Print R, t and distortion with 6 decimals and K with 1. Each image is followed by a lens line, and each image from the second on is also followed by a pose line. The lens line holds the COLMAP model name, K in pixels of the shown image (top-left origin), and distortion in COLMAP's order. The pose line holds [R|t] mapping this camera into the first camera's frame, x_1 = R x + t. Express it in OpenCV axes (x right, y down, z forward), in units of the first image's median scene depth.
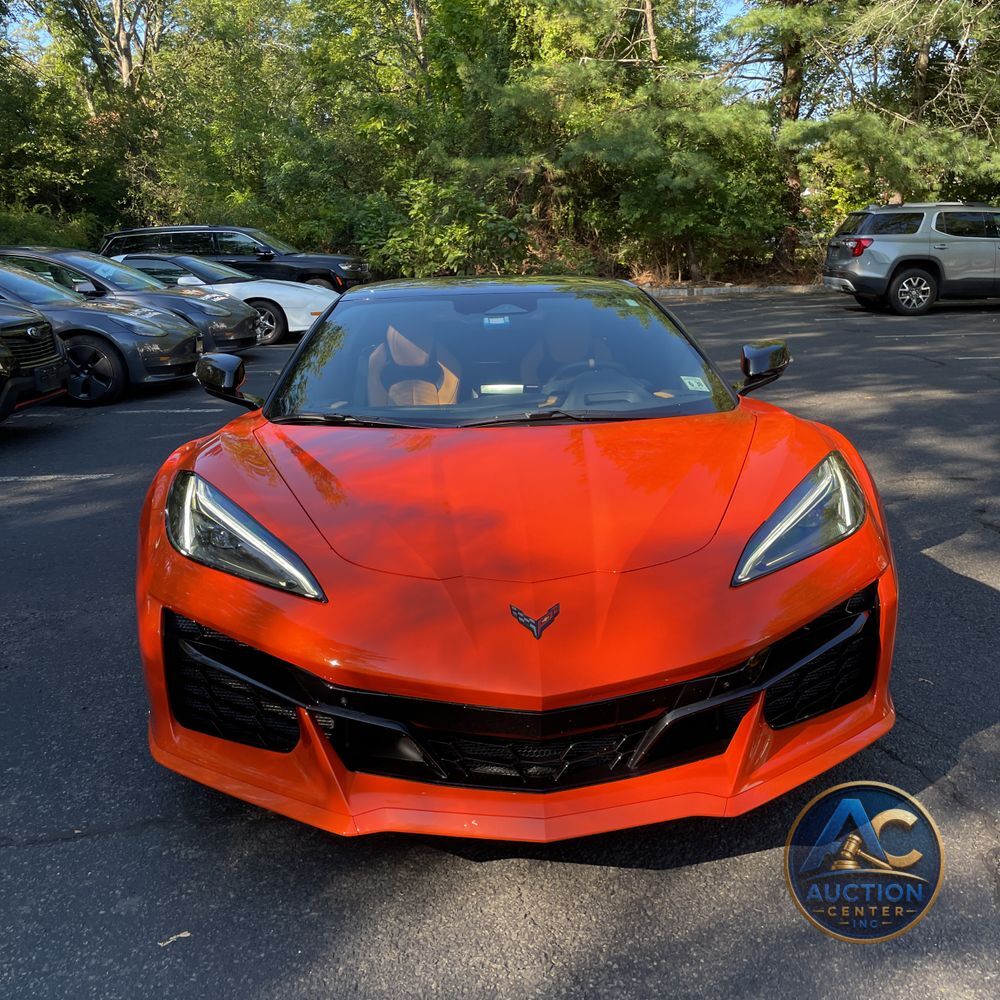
lens RADIAL K [[1044.7, 0, 502.5], [0, 1044.7, 500.2], [0, 0, 1]] dist [0.106009, -0.149988]
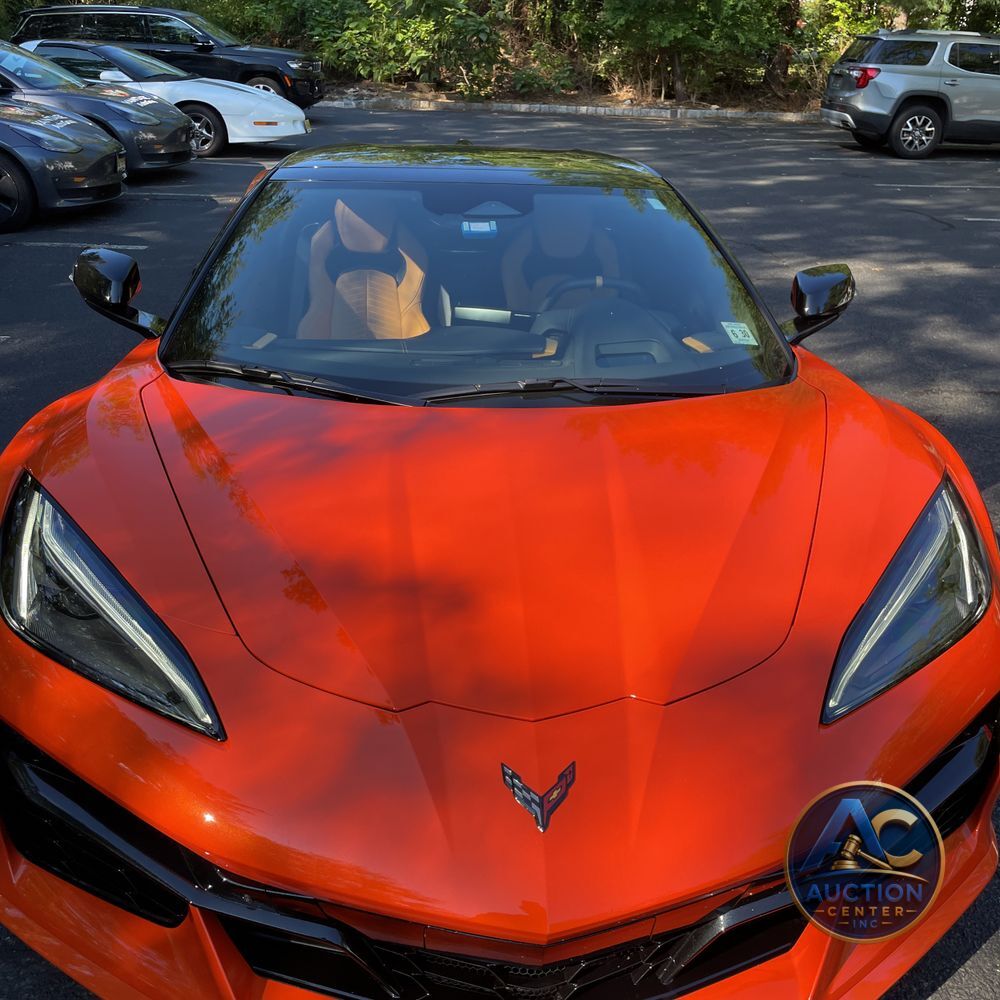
lens RADIAL K [[1044.7, 0, 502.5], [0, 1044.7, 500.2], [0, 0, 1]] dist [0.106009, -0.149988]
pose [[0.998091, 0.037888, 0.048780, -0.004113], [-0.045770, 0.983992, 0.172232, -0.023830], [-0.041474, -0.174136, 0.983848, 0.049122]]
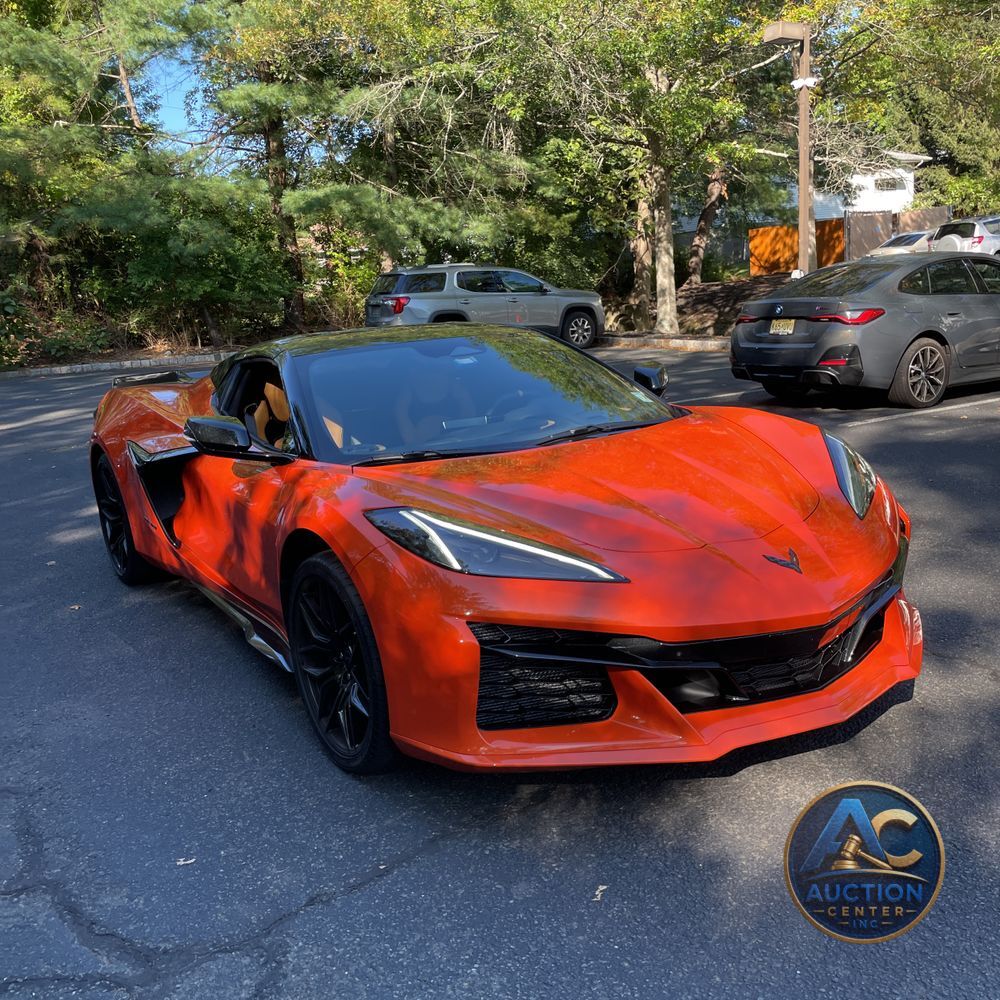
lens RADIAL K [[1061.4, 0, 530.9], [0, 1061.4, 505.1], [0, 0, 1]] dist [0.056407, -0.087192]
pose [[0.857204, -0.138734, 0.495938, -0.114373], [0.166899, 0.985892, -0.012683, 0.001130], [-0.487182, 0.093644, 0.868265, 0.000527]]
